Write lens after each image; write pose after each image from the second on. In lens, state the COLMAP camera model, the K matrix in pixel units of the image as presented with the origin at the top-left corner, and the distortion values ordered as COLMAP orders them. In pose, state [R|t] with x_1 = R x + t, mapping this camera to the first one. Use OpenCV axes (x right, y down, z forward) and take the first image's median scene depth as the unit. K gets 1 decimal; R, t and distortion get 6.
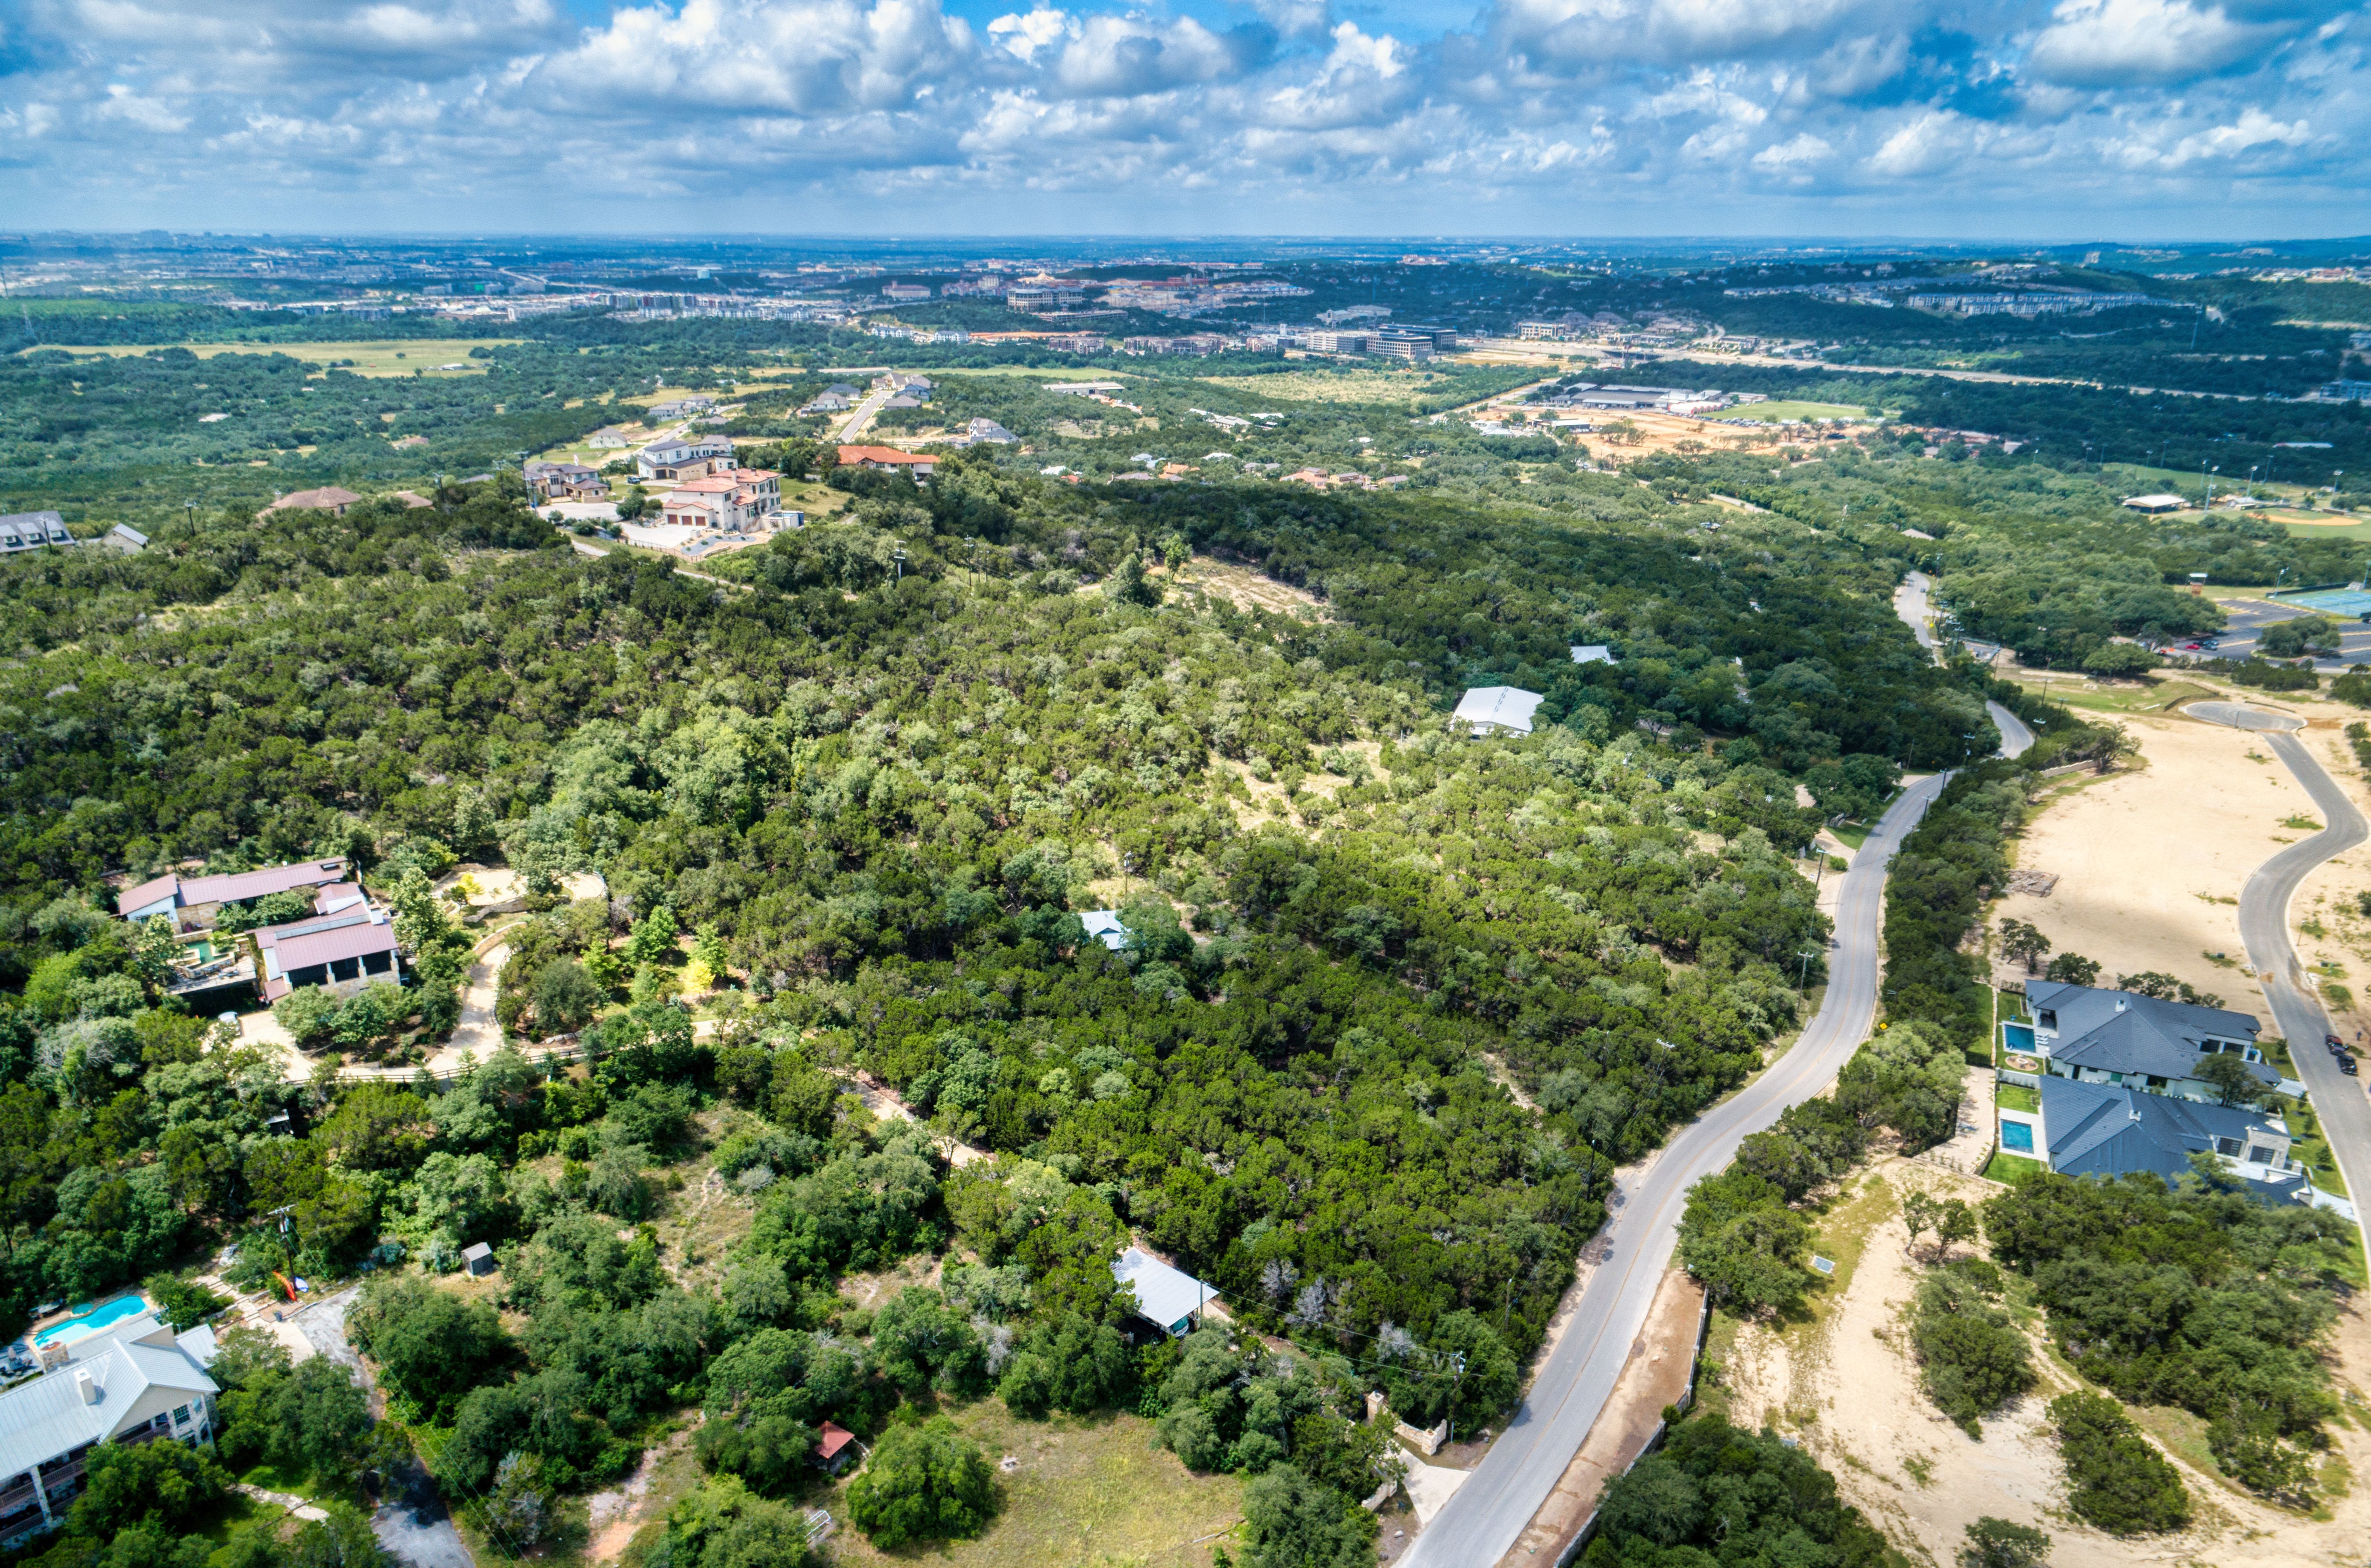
lens RADIAL K [[1585.9, 0, 1191.1], [0, 1585.9, 794.9], [0, 0, 1]] dist [-0.000640, 0.007310]
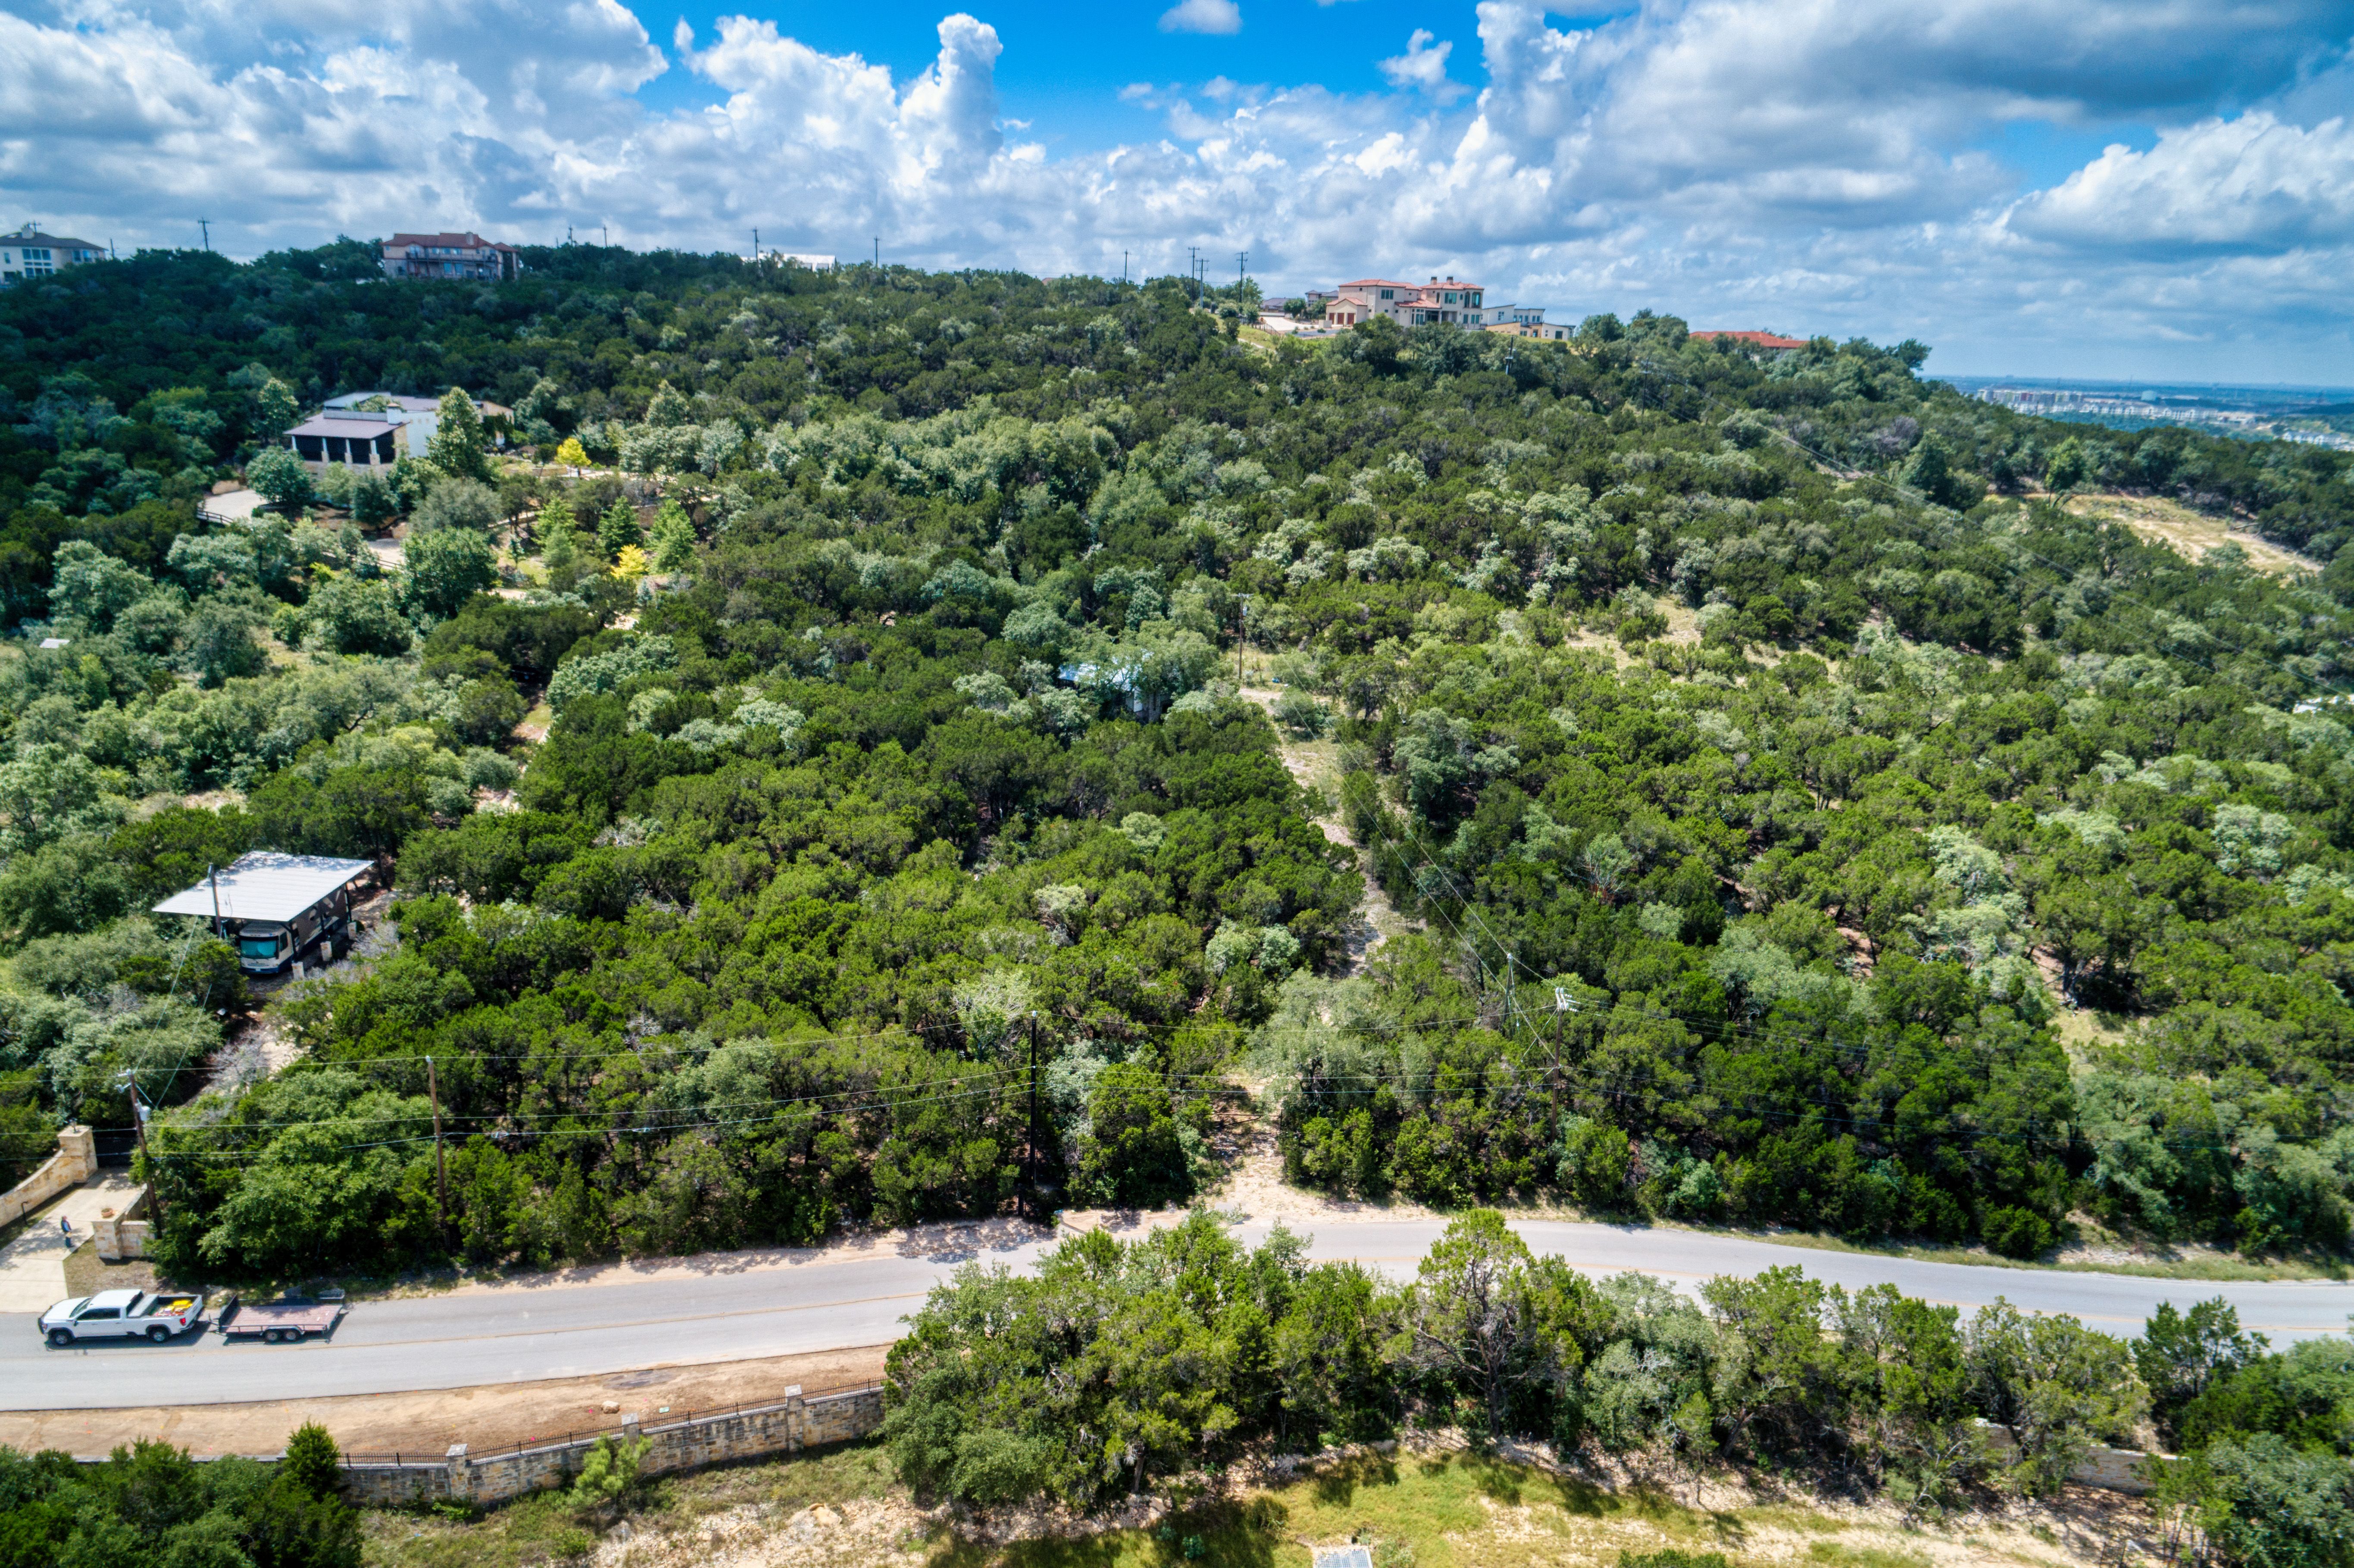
lens RADIAL K [[1574.4, 0, 1186.5], [0, 1574.4, 773.7], [0, 0, 1]] dist [-0.000640, 0.007310]
pose [[0.666946, 0.215455, -0.713276, 0.282101], [-0.273502, 0.961248, 0.034622, 0.060244], [0.693095, 0.171992, 0.700028, 0.337830]]
